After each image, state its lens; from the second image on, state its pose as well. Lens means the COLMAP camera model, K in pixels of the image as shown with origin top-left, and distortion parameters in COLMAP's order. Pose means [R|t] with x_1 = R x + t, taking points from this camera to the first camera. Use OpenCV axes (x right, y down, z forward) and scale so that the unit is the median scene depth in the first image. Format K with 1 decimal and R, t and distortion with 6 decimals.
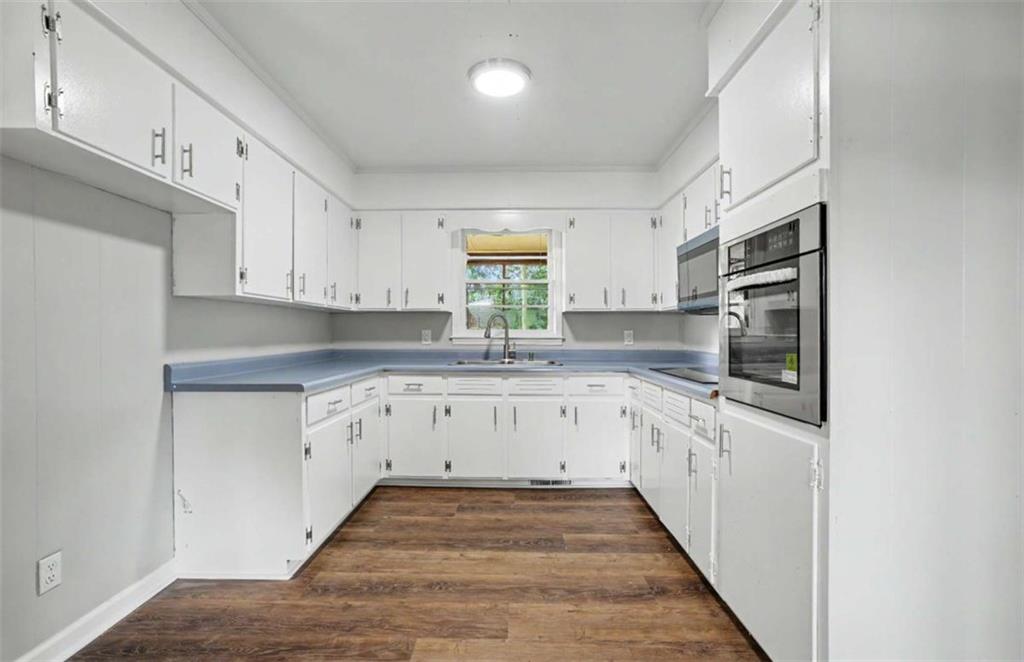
lens RADIAL K [[447.9, 0, 512.6], [0, 447.9, 335.2], [0, 0, 1]] dist [-0.023944, 0.005056]
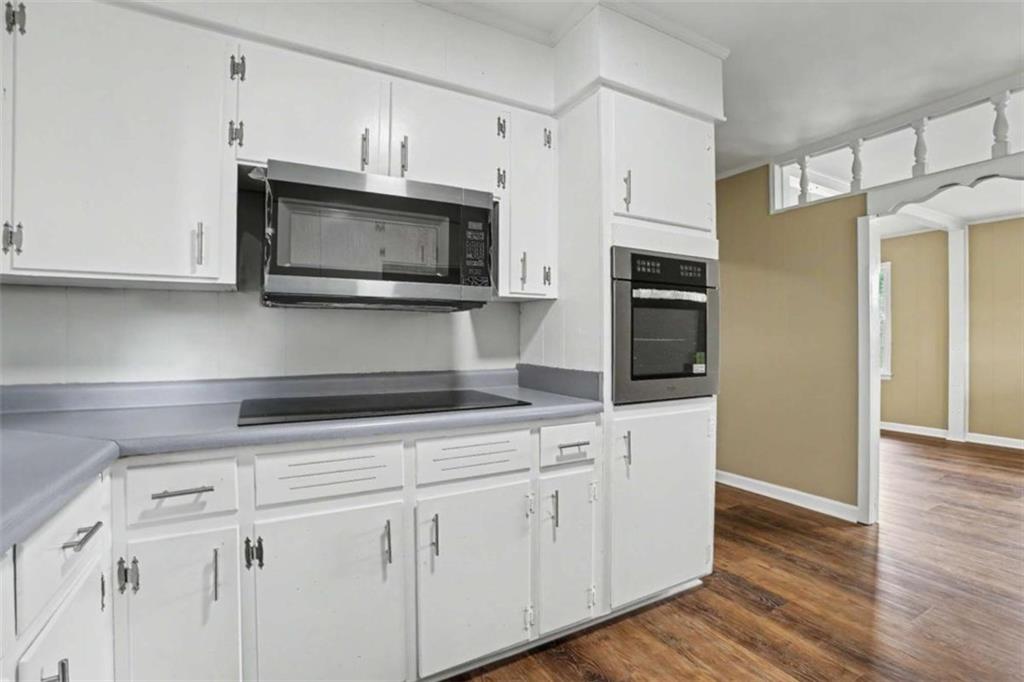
lens RADIAL K [[468.9, 0, 519.0], [0, 468.9, 341.8], [0, 0, 1]] dist [-0.056070, 0.015980]
pose [[-0.479377, -0.004233, 0.877599, -0.223921], [0.006641, 0.999942, 0.008450, -0.005448], [-0.877584, 0.009879, -0.479321, 1.172779]]
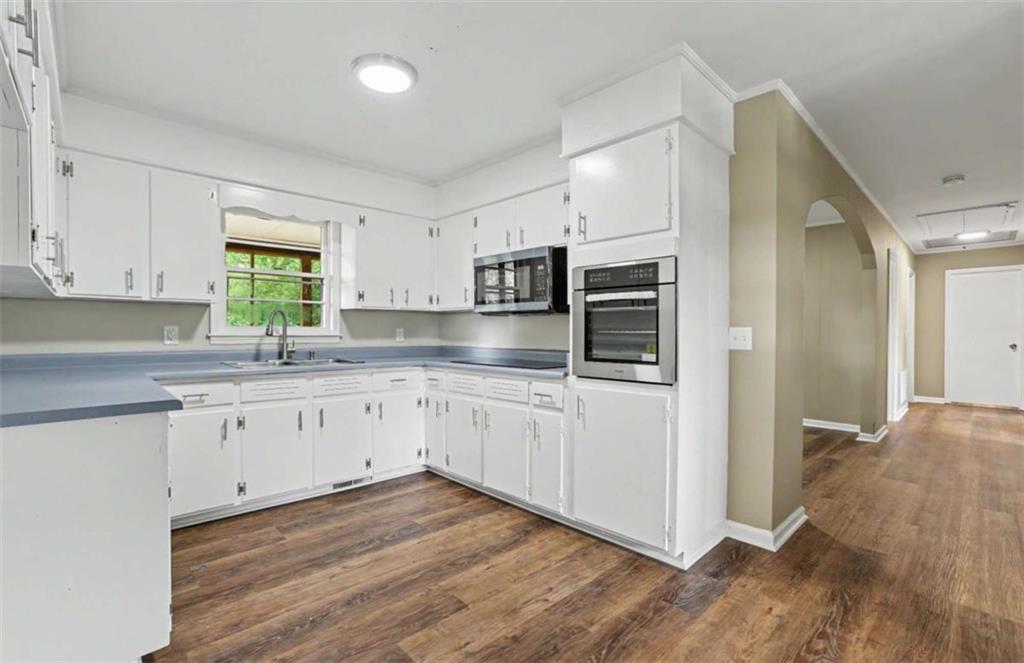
lens RADIAL K [[447.9, 0, 495.3], [0, 447.9, 332.5], [0, 0, 1]] dist [-0.023944, 0.005056]
pose [[0.734461, 0.000002, 0.678651, -0.475833], [0.000678, 0.999999, -0.000737, 0.001078], [-0.678651, 0.001002, 0.734460, 0.091923]]
